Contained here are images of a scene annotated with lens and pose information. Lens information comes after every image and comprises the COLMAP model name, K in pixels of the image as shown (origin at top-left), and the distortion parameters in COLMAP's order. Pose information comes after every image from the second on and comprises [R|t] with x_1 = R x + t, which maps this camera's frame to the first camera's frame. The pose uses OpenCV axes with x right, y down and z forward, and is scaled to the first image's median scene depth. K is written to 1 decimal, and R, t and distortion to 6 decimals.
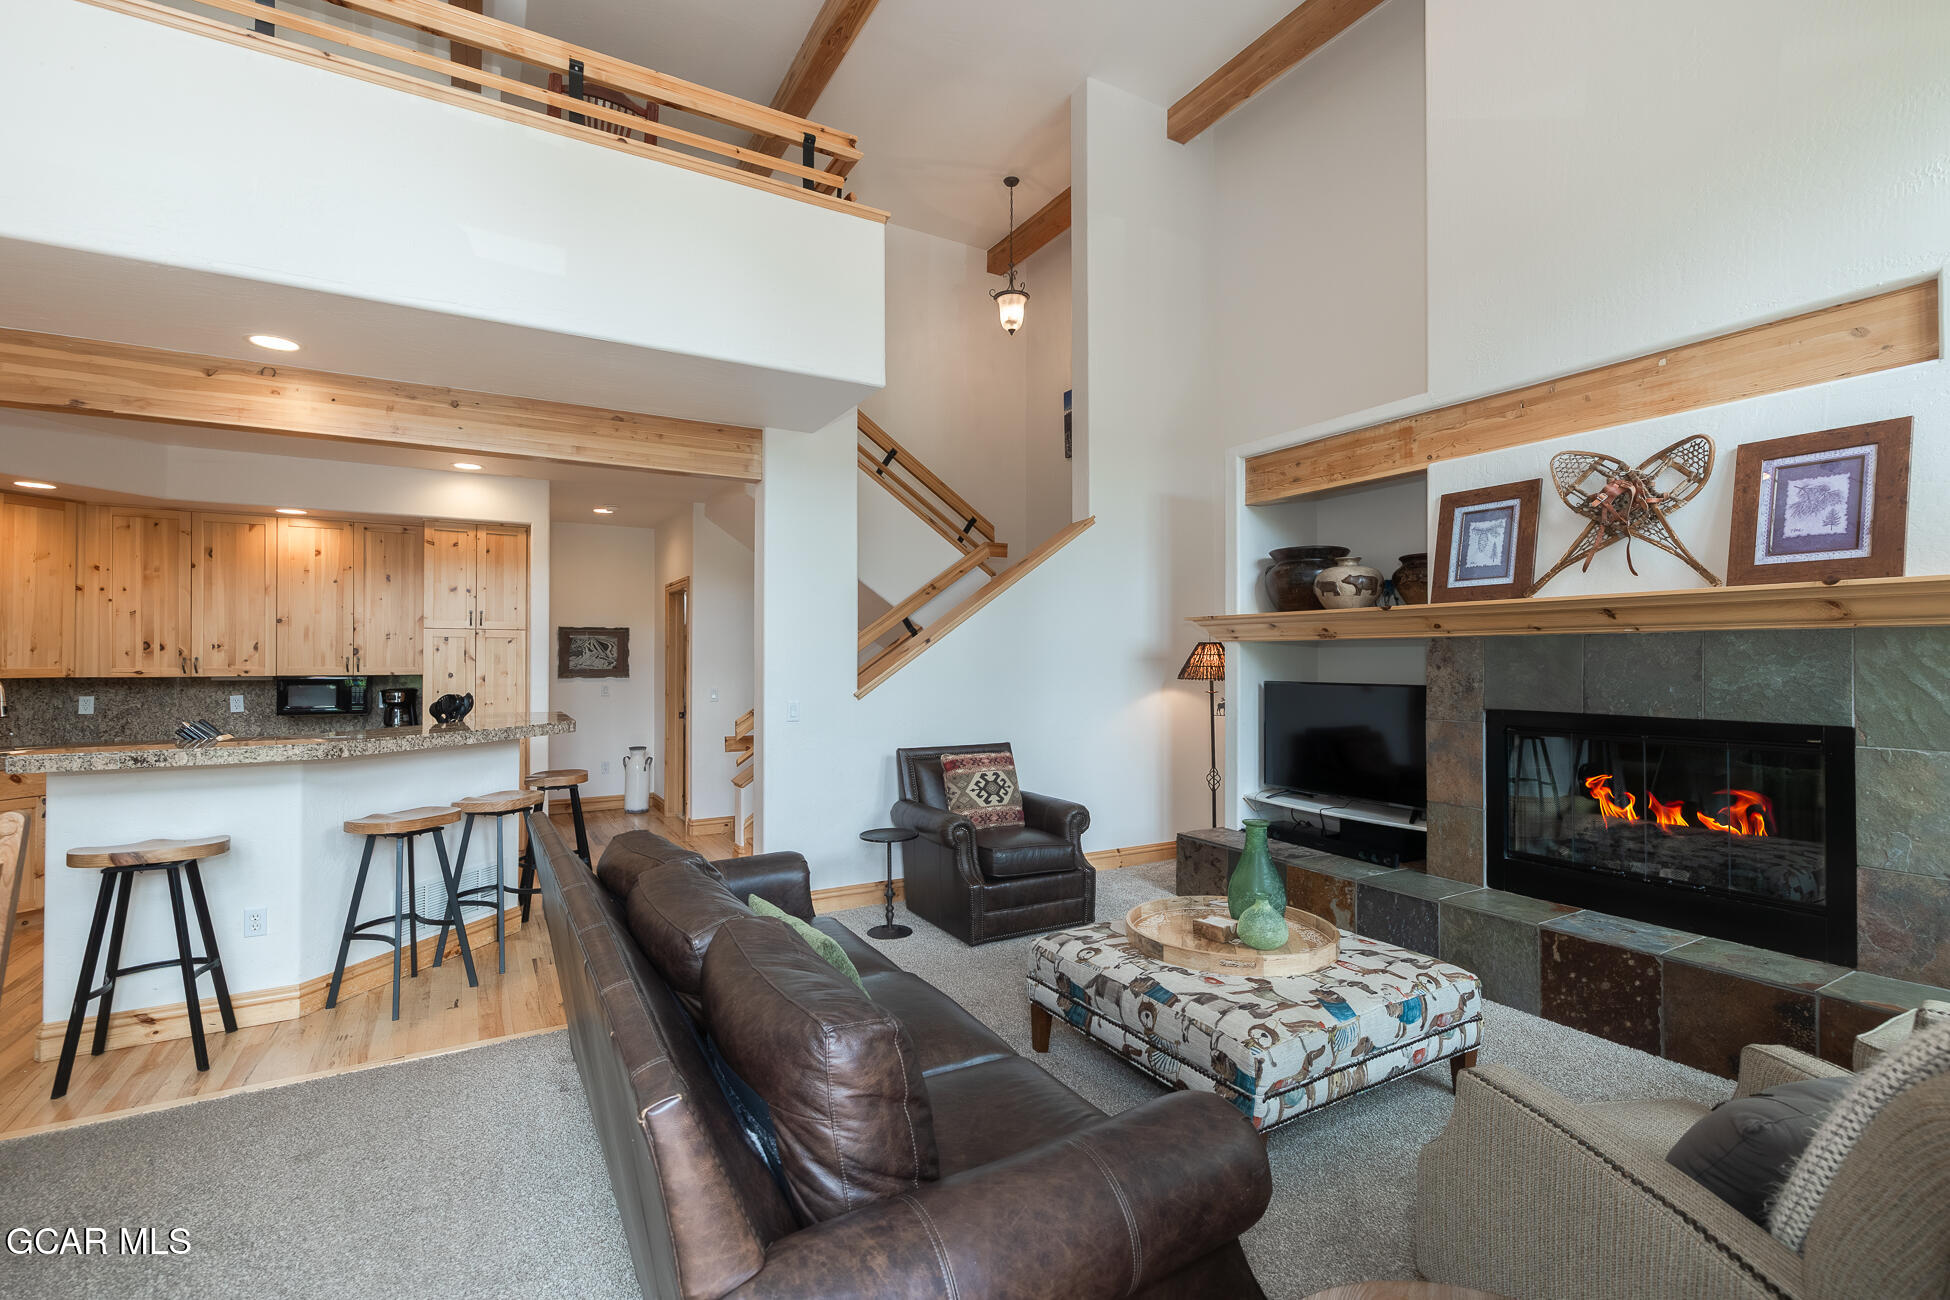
lens RADIAL K [[794.6, 0, 936.4], [0, 794.6, 654.2], [0, 0, 1]] dist [0.001023, 0.000535]
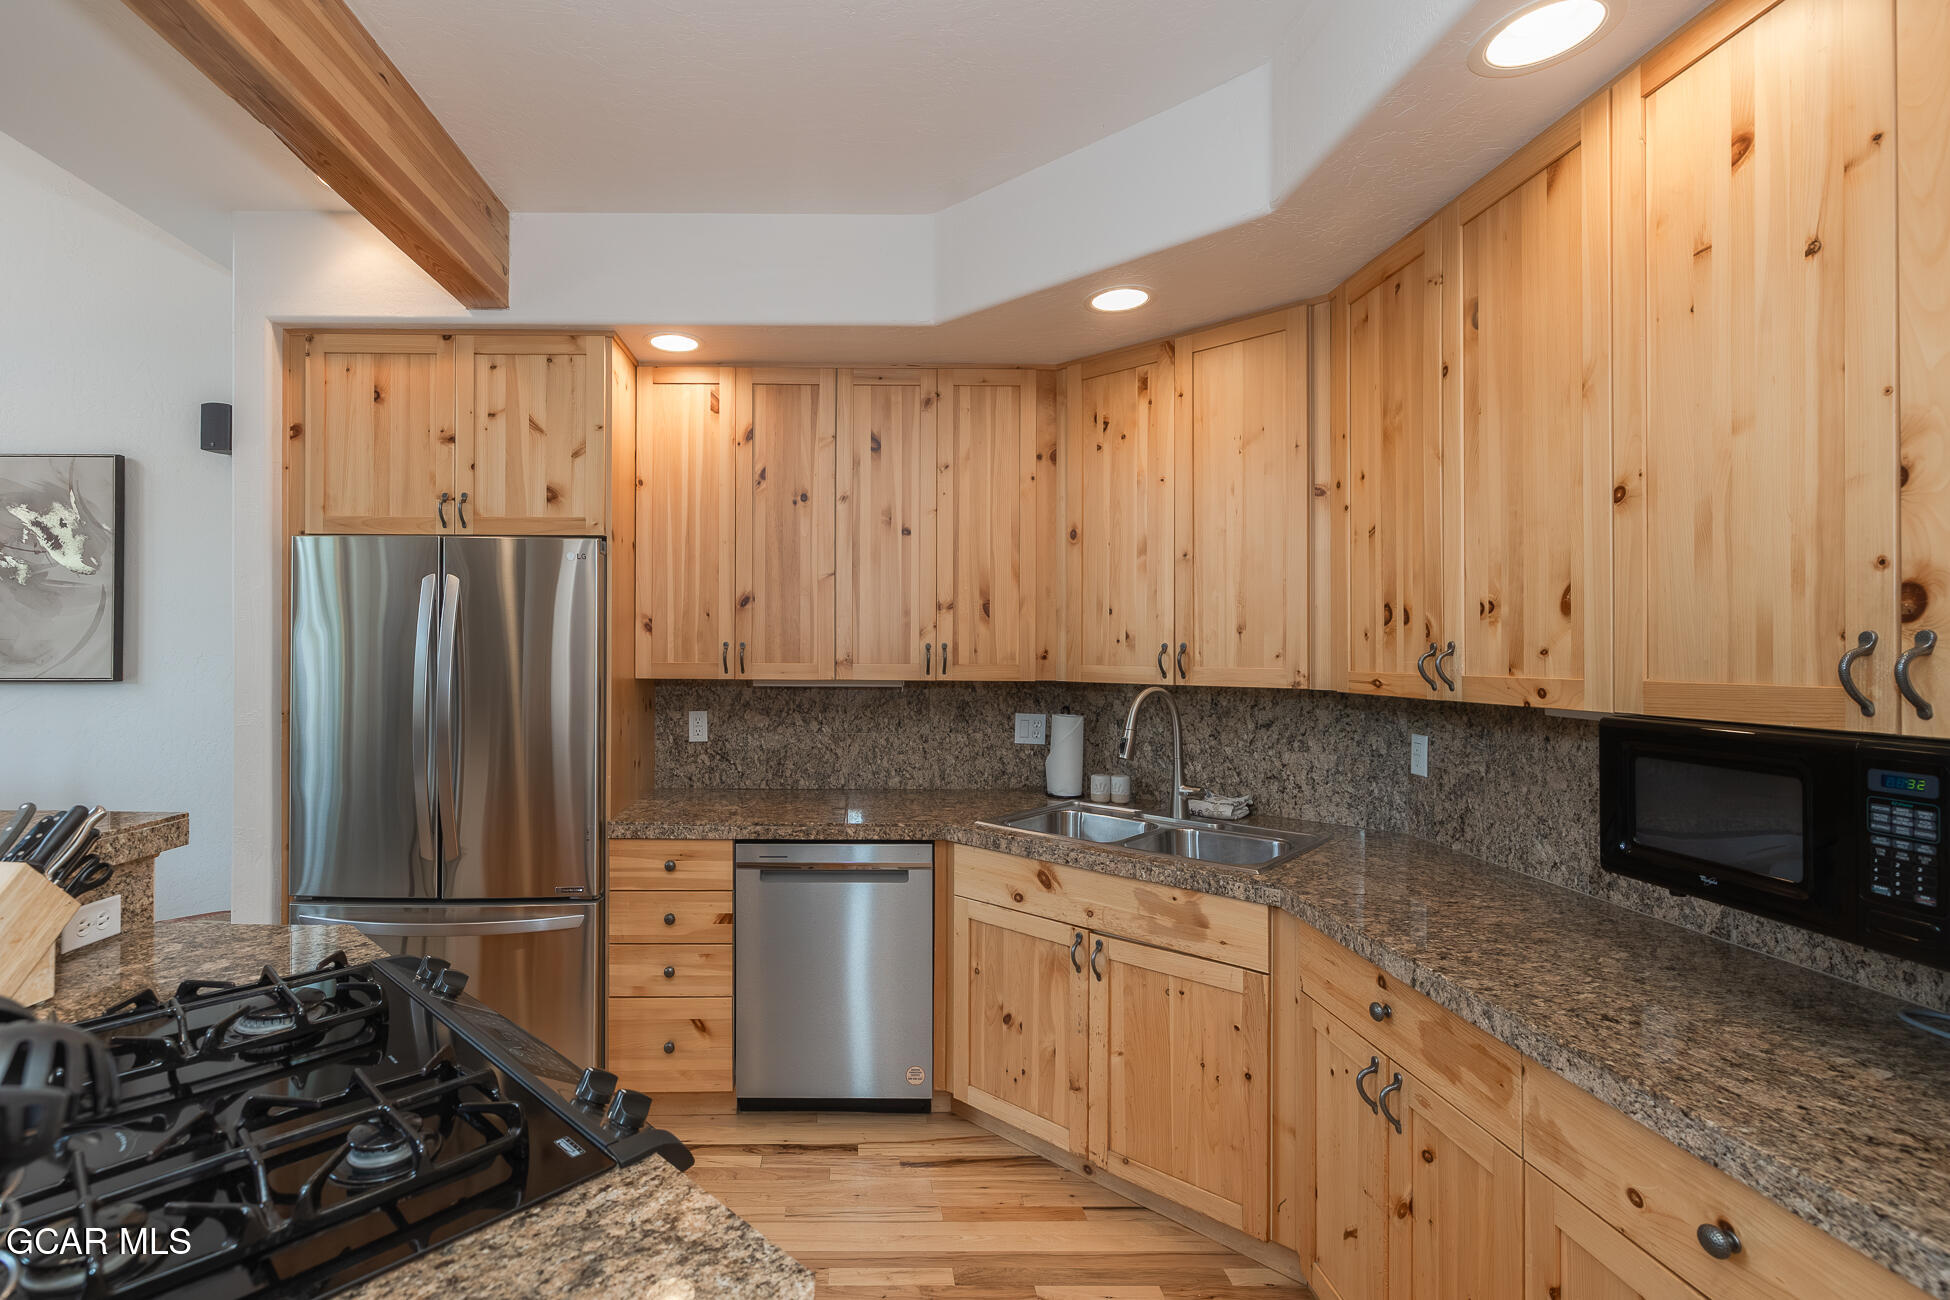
lens RADIAL K [[900.6, 0, 848.6], [0, 900.6, 650.2], [0, 0, 1]] dist [-0.000449, 0.000677]
pose [[-0.499419, -0.005072, -0.866345, -0.597813], [0.000580, 0.999981, -0.006189, 0.011471], [0.866360, -0.003594, -0.499407, 1.212100]]
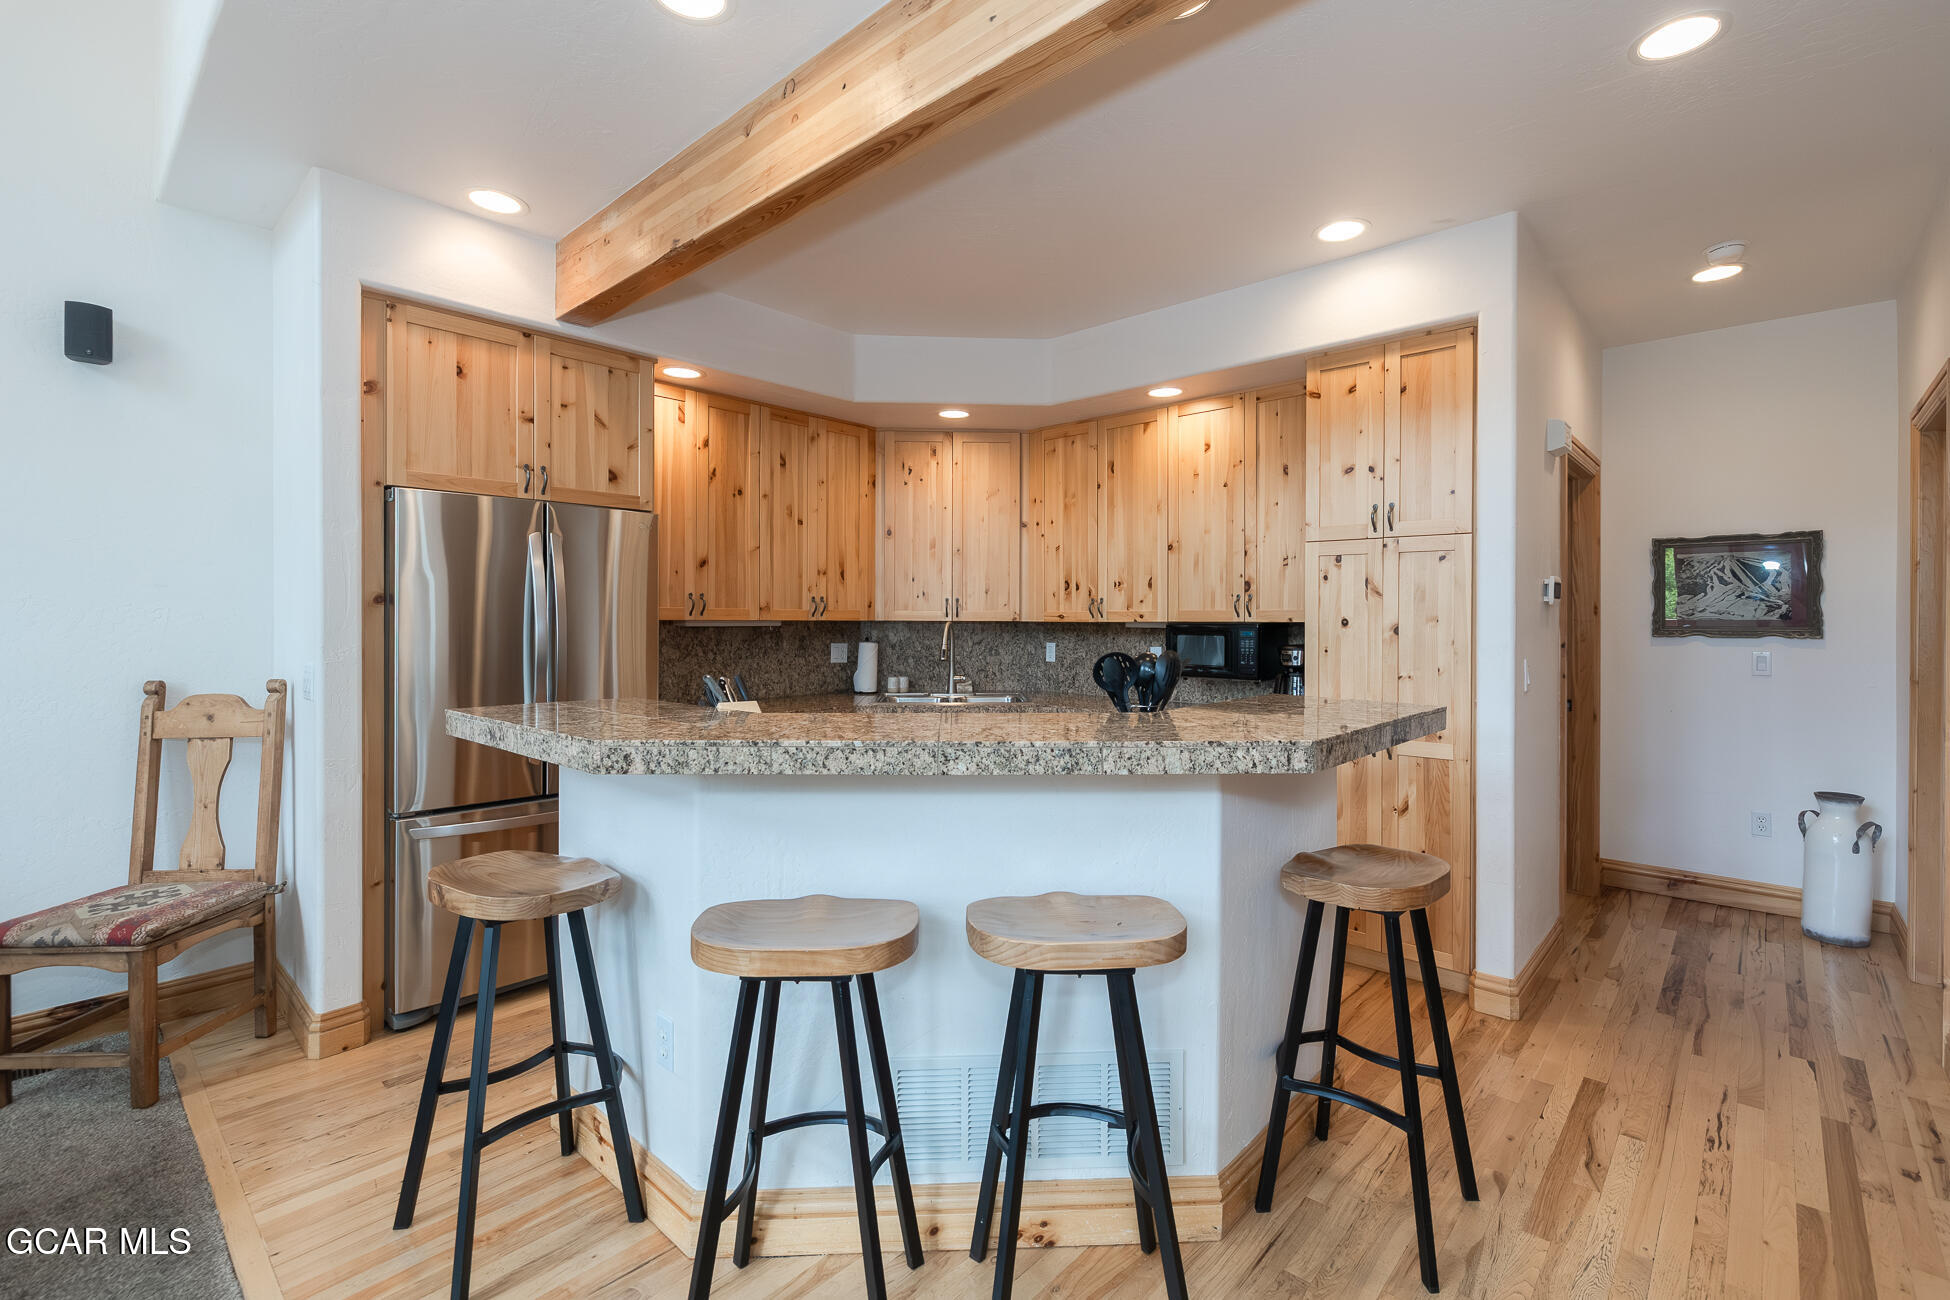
lens RADIAL K [[866.6, 0, 1051.6], [0, 866.6, 617.6], [0, 0, 1]] dist [-0.001288, -0.000144]
pose [[0.355381, -0.002195, -0.934719, -0.149560], [0.004808, 0.999988, -0.000520, 0.029960], [0.934709, -0.004310, 0.355388, 0.796223]]
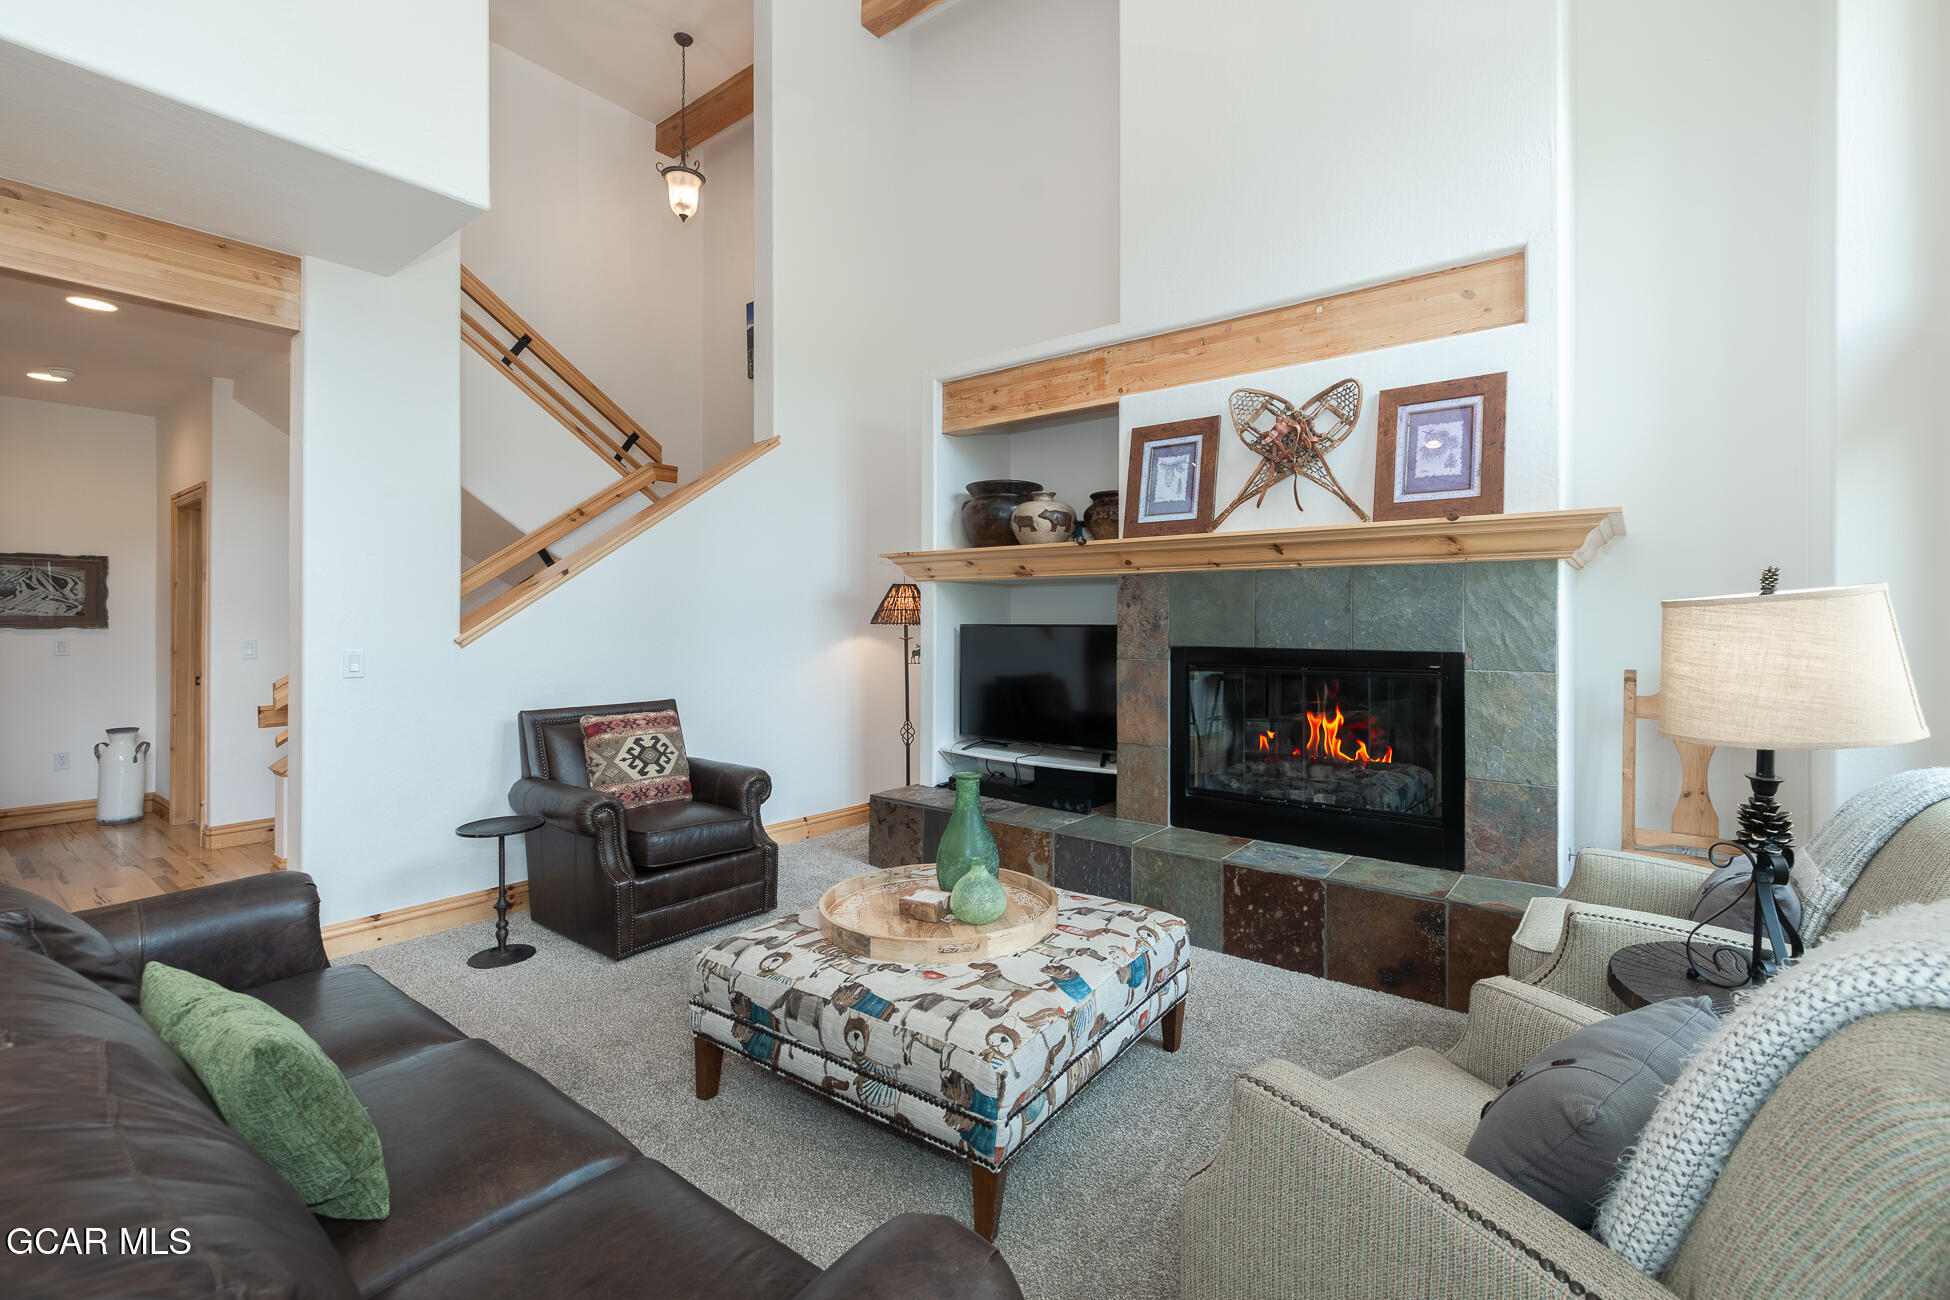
lens RADIAL K [[833.5, 0, 928.7], [0, 833.5, 616.0], [0, 0, 1]] dist [0.002577, 0.000371]
pose [[0.932407, 0.002986, 0.361397, 0.031290], [-0.004177, 0.999988, 0.002515, 0.027184], [-0.361385, -0.003855, 0.932409, 0.127772]]
